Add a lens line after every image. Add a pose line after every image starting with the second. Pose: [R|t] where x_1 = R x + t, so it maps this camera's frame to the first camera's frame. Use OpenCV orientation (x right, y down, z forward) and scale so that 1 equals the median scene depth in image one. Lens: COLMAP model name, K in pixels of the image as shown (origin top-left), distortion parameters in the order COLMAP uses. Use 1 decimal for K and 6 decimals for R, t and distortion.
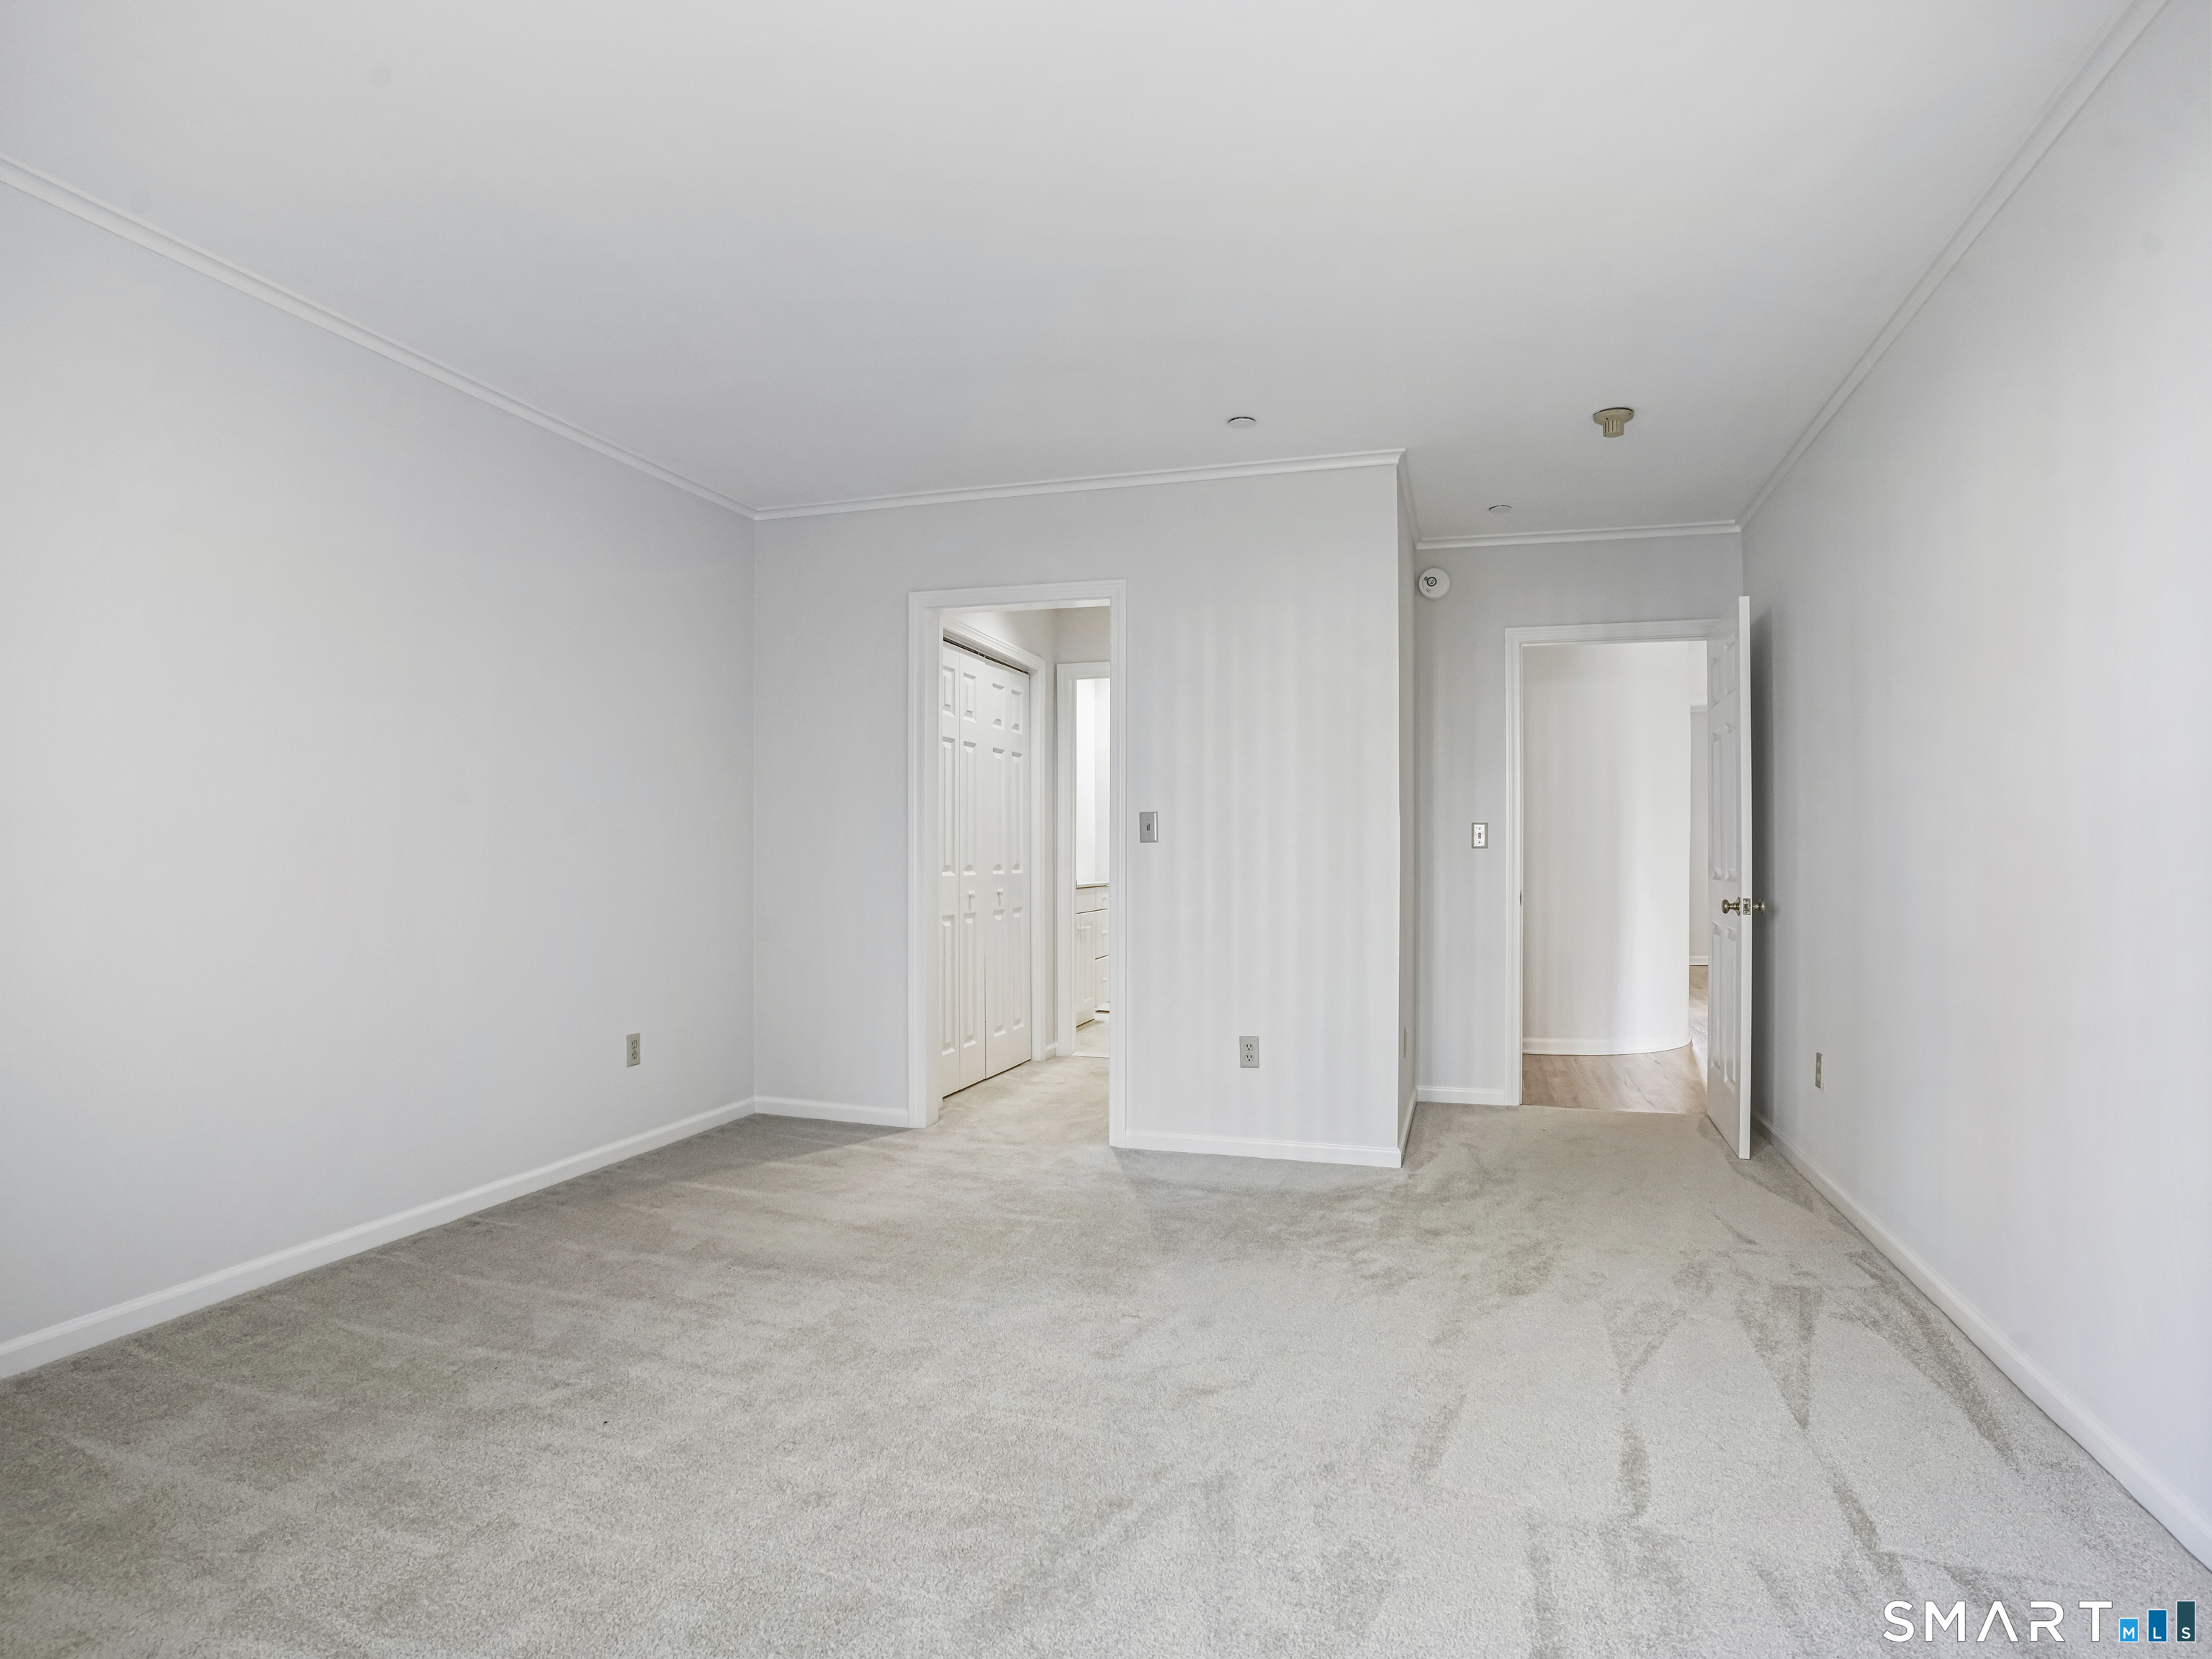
lens RADIAL K [[1221.8, 0, 1119.4], [0, 1221.8, 816.9], [0, 0, 1]] dist [-0.076985, 0.032378]
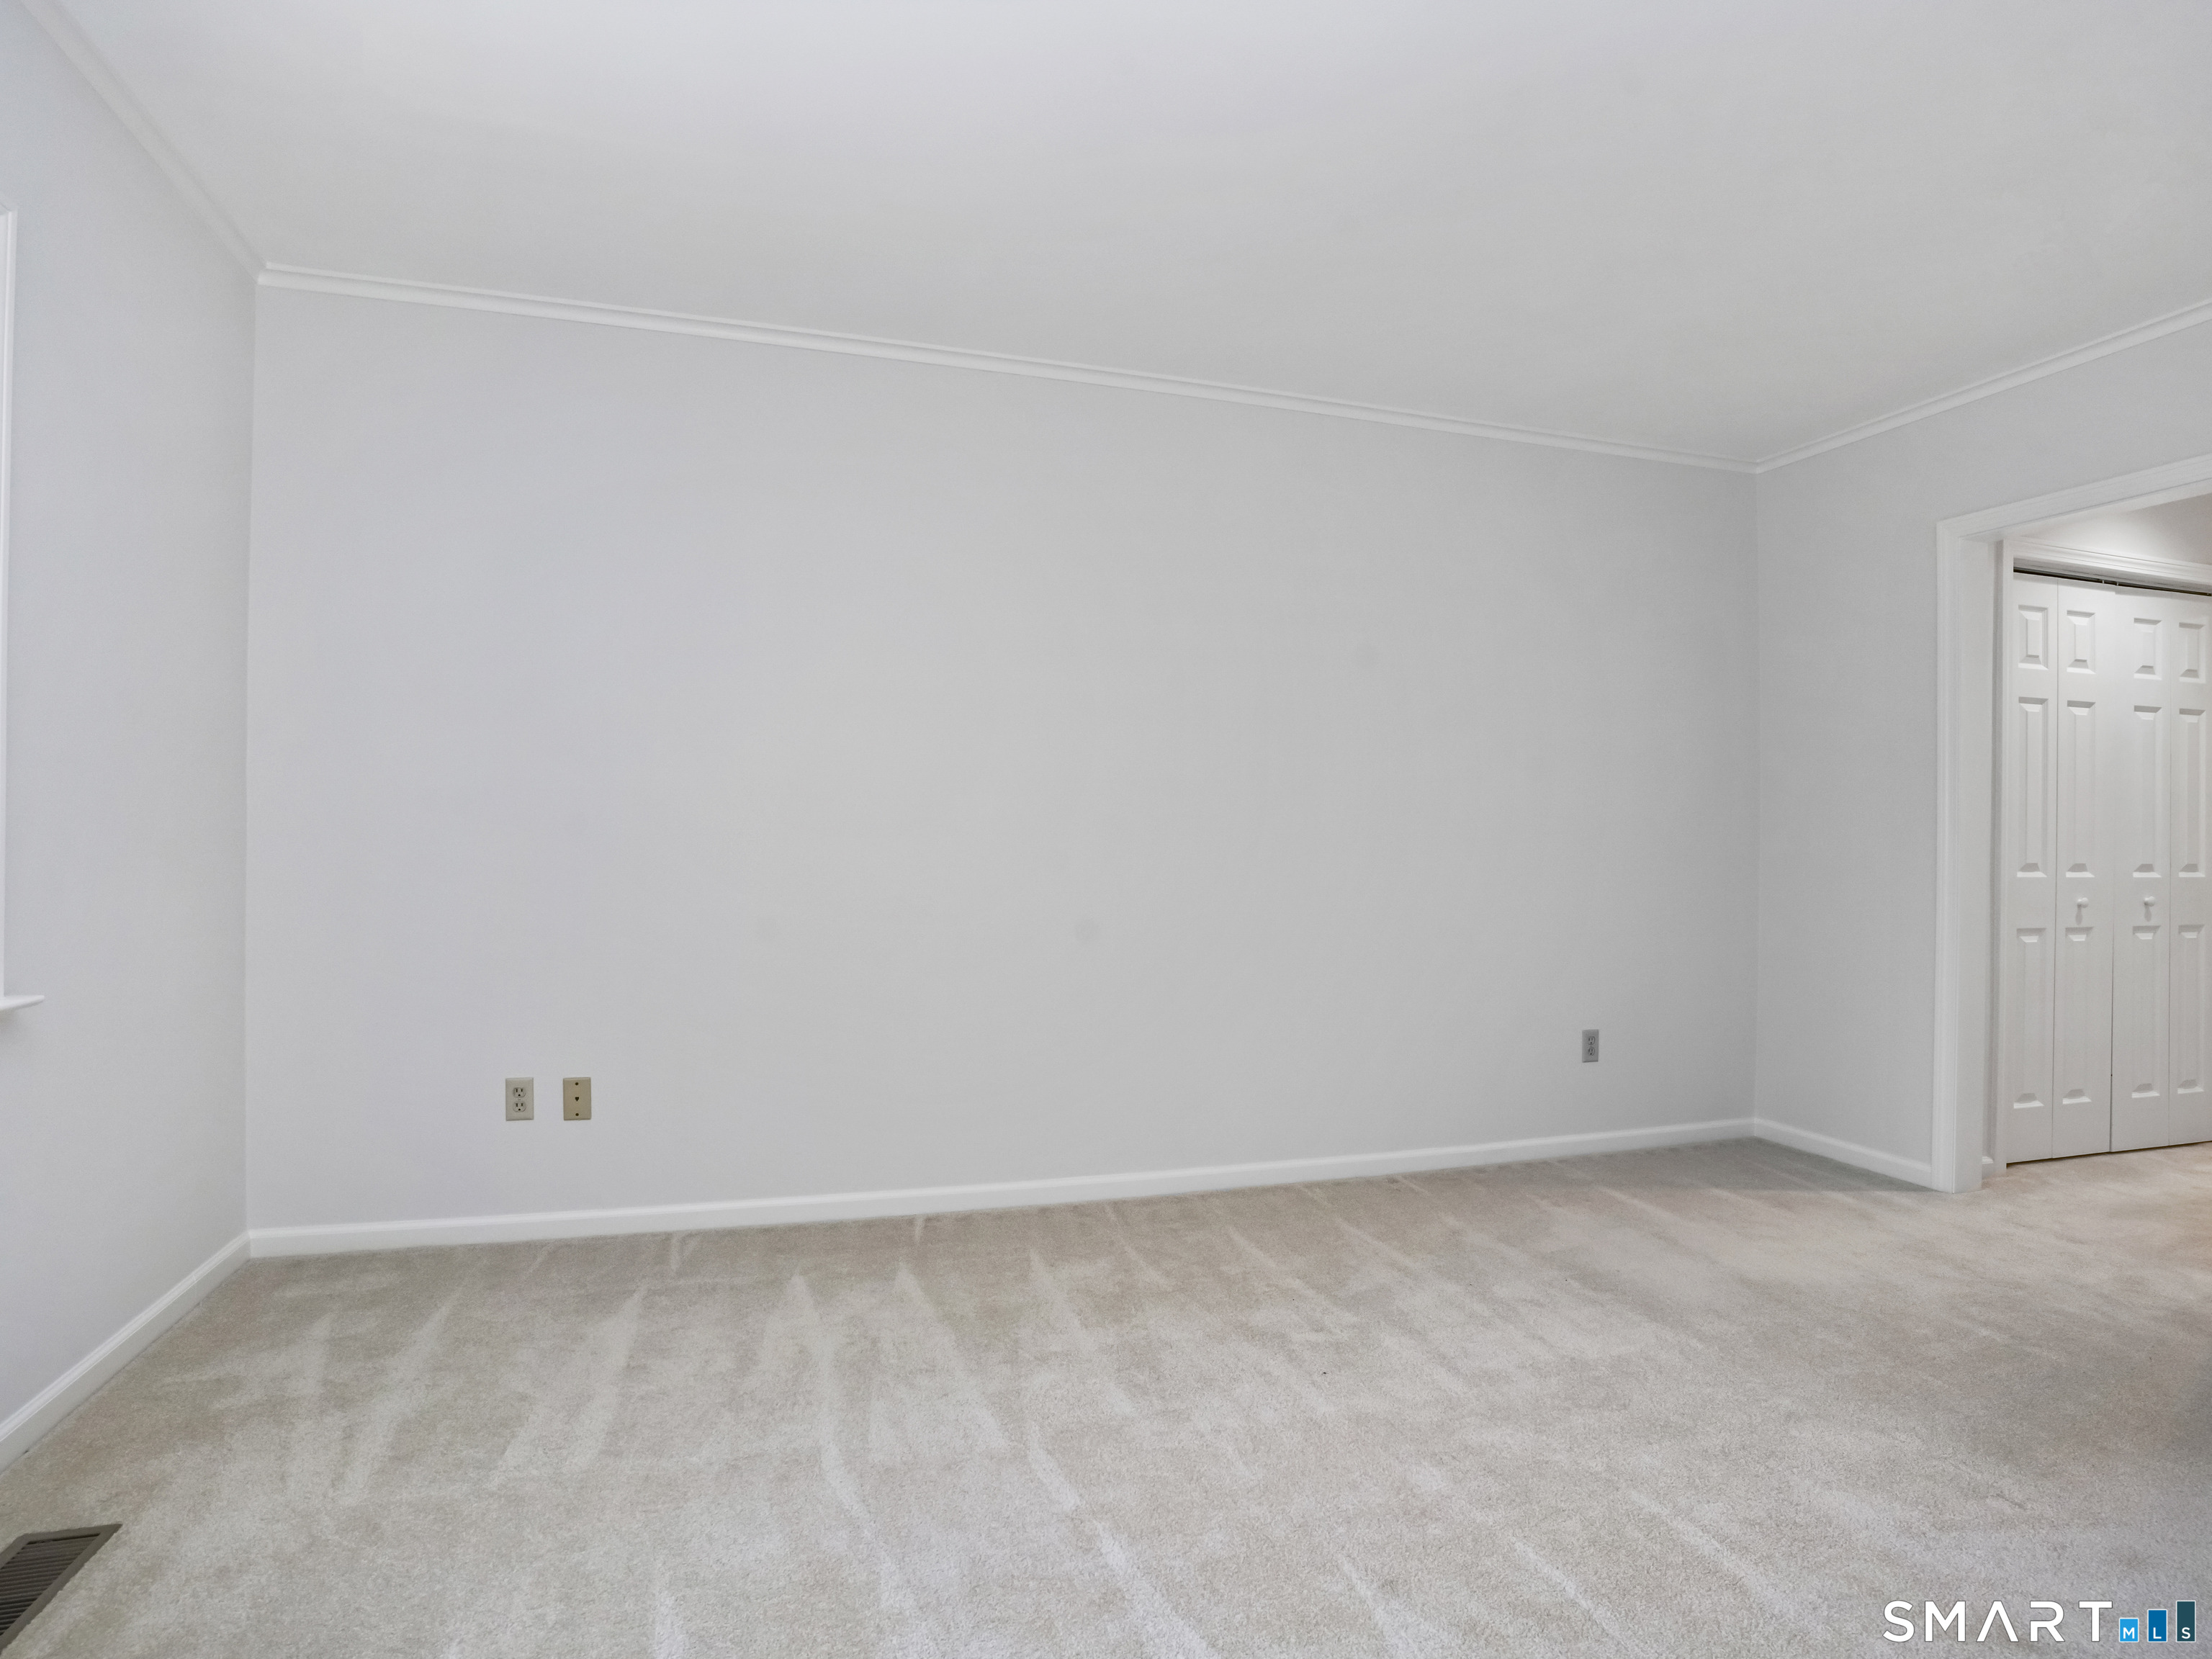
lens RADIAL K [[1221.8, 0, 1093.6], [0, 1221.8, 833.2], [0, 0, 1]] dist [-0.076985, 0.032378]
pose [[0.560817, -0.003424, -0.827933, 0.248245], [0.018527, 0.999793, 0.008415, 0.005223], [0.827732, -0.020058, 0.560764, 0.158608]]
